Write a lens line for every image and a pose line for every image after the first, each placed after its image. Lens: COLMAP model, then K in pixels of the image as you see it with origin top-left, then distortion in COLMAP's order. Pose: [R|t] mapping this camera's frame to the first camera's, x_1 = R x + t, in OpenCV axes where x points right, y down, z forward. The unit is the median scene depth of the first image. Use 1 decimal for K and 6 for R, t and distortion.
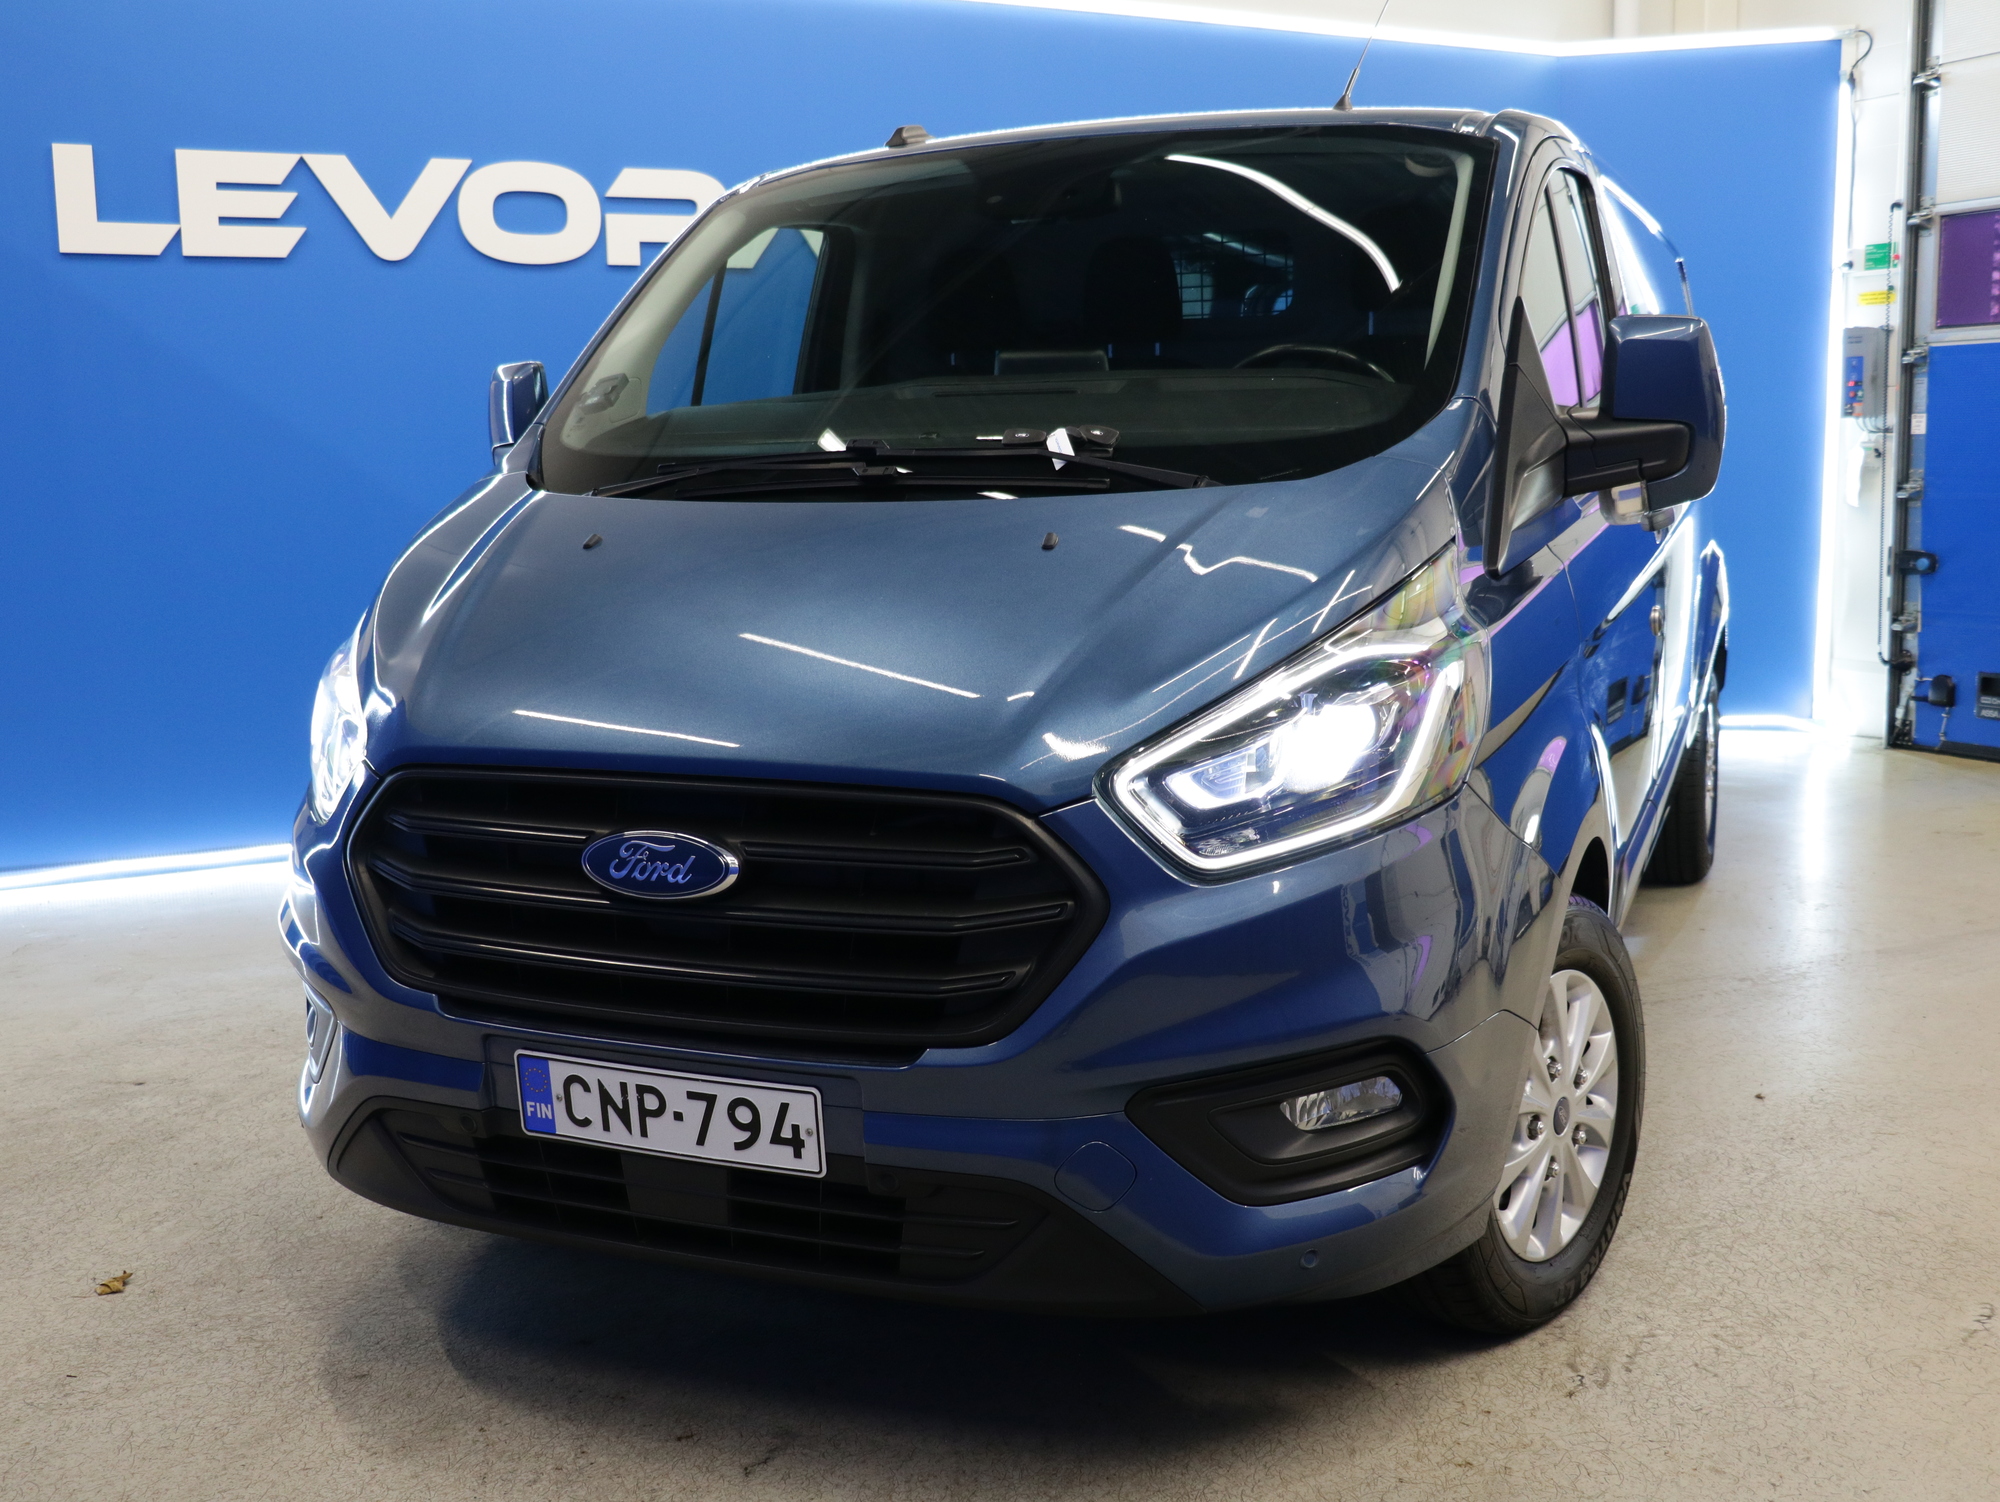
lens RADIAL K [[2030.3, 0, 1000.0], [0, 2030.3, 751.0], [0, 0, 1]] dist [-0.041045, 0.033415]
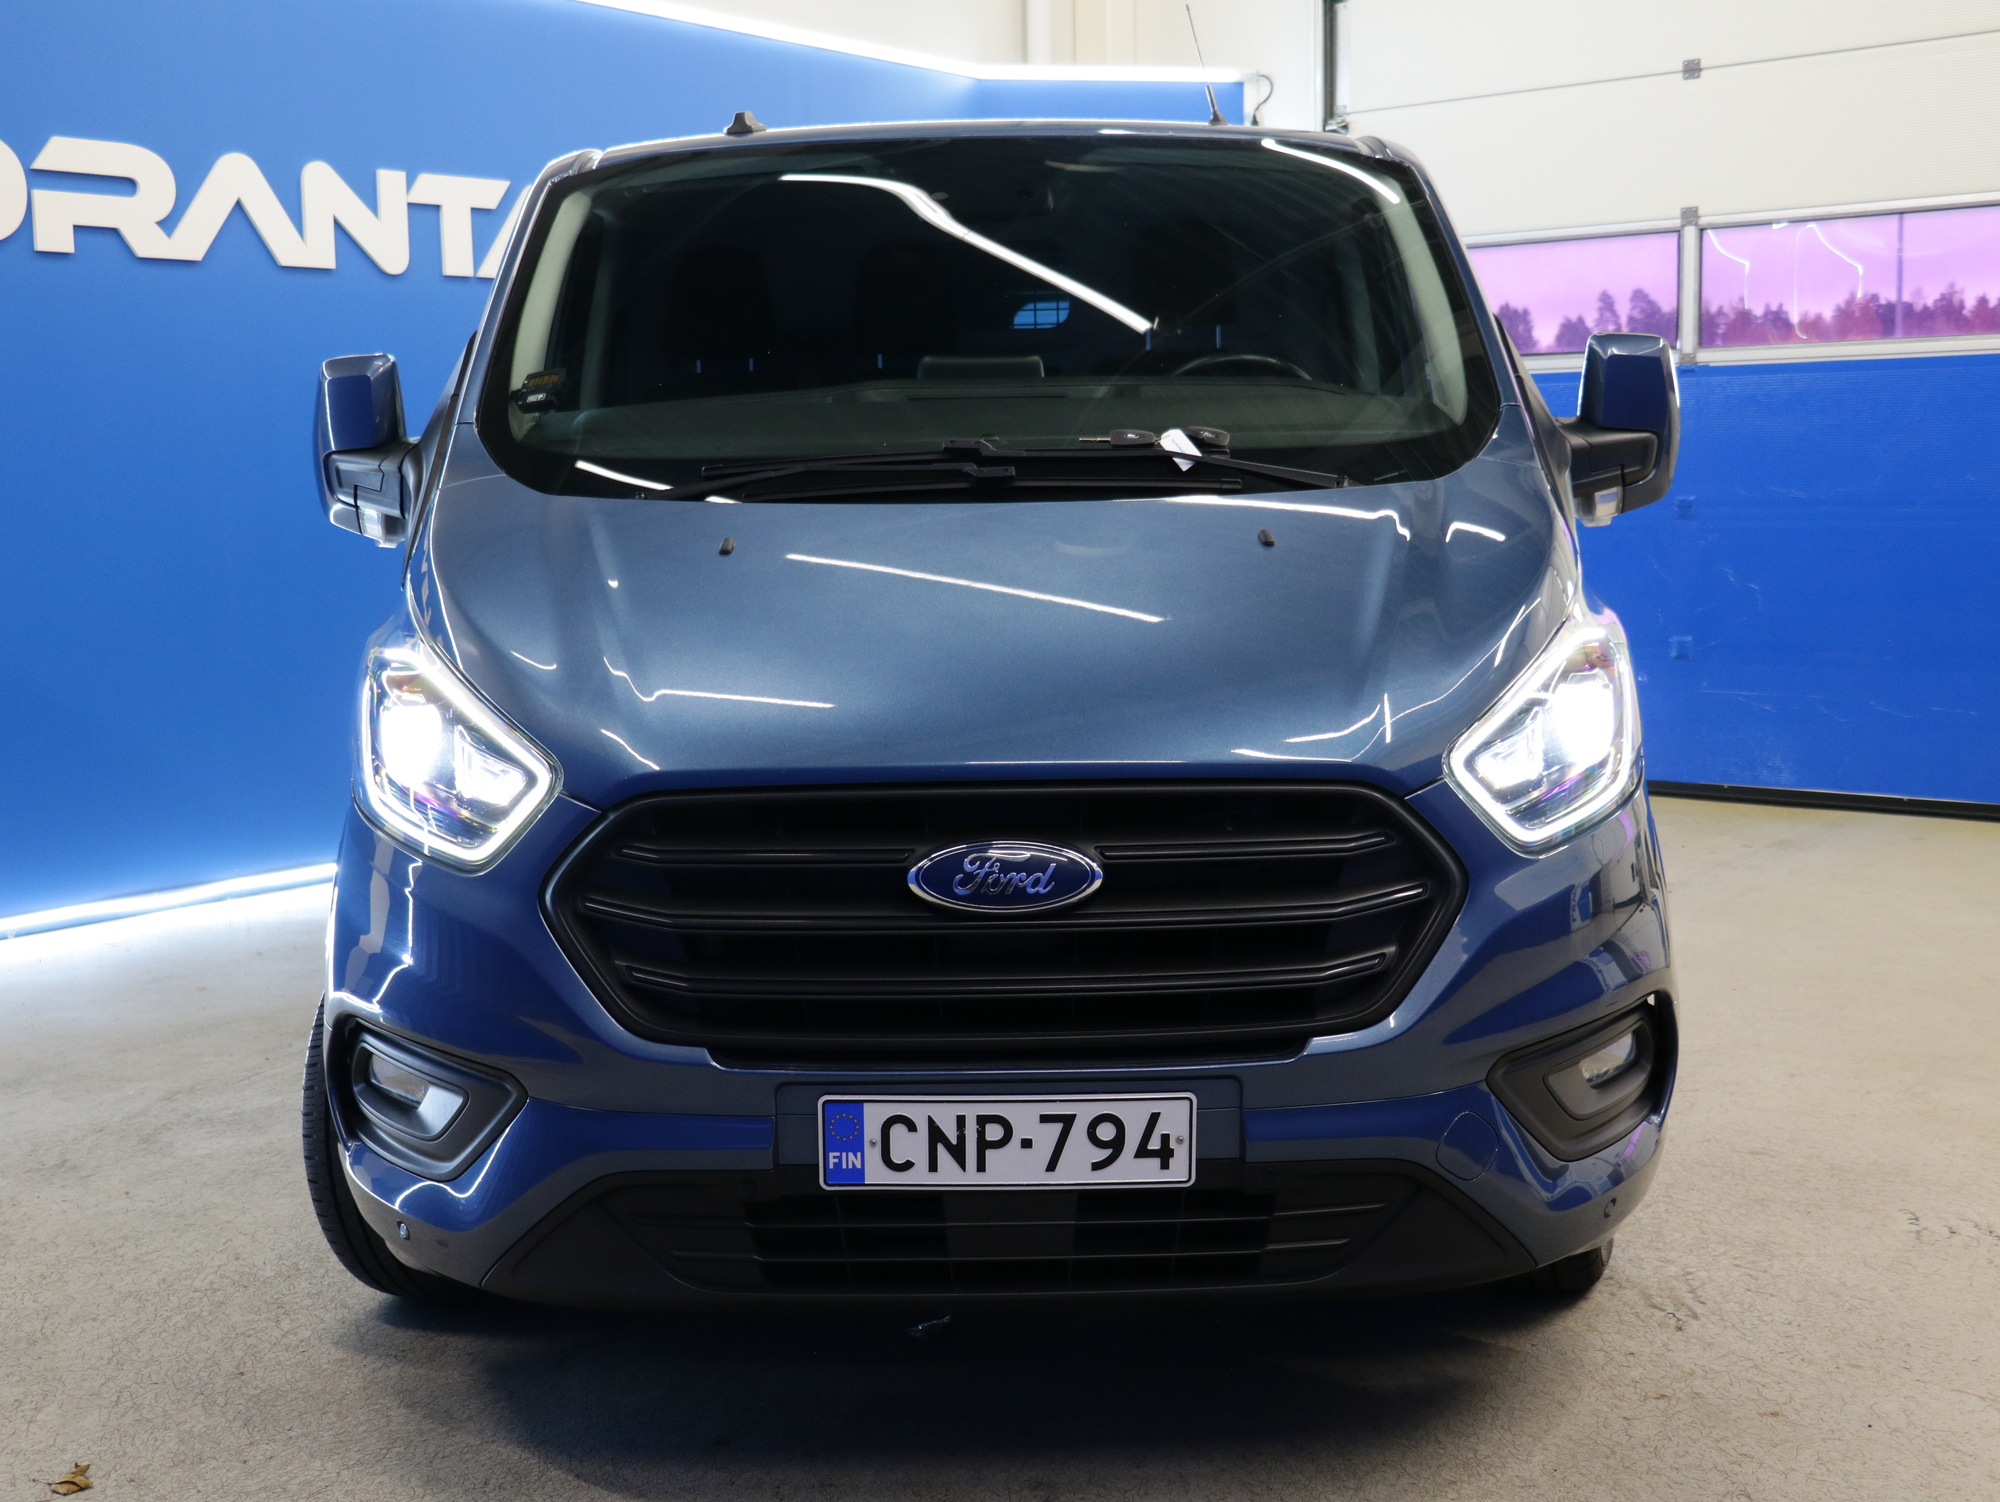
lens RADIAL K [[2258.9, 0, 1000.0], [0, 2258.9, 751.0], [0, 0, 1]] dist [-0.048254, 0.064578]
pose [[0.918948, -0.042723, 0.392059, -0.562987], [0.056294, 0.998145, -0.023179, 0.021339], [-0.390341, 0.043371, 0.919648, 0.031377]]
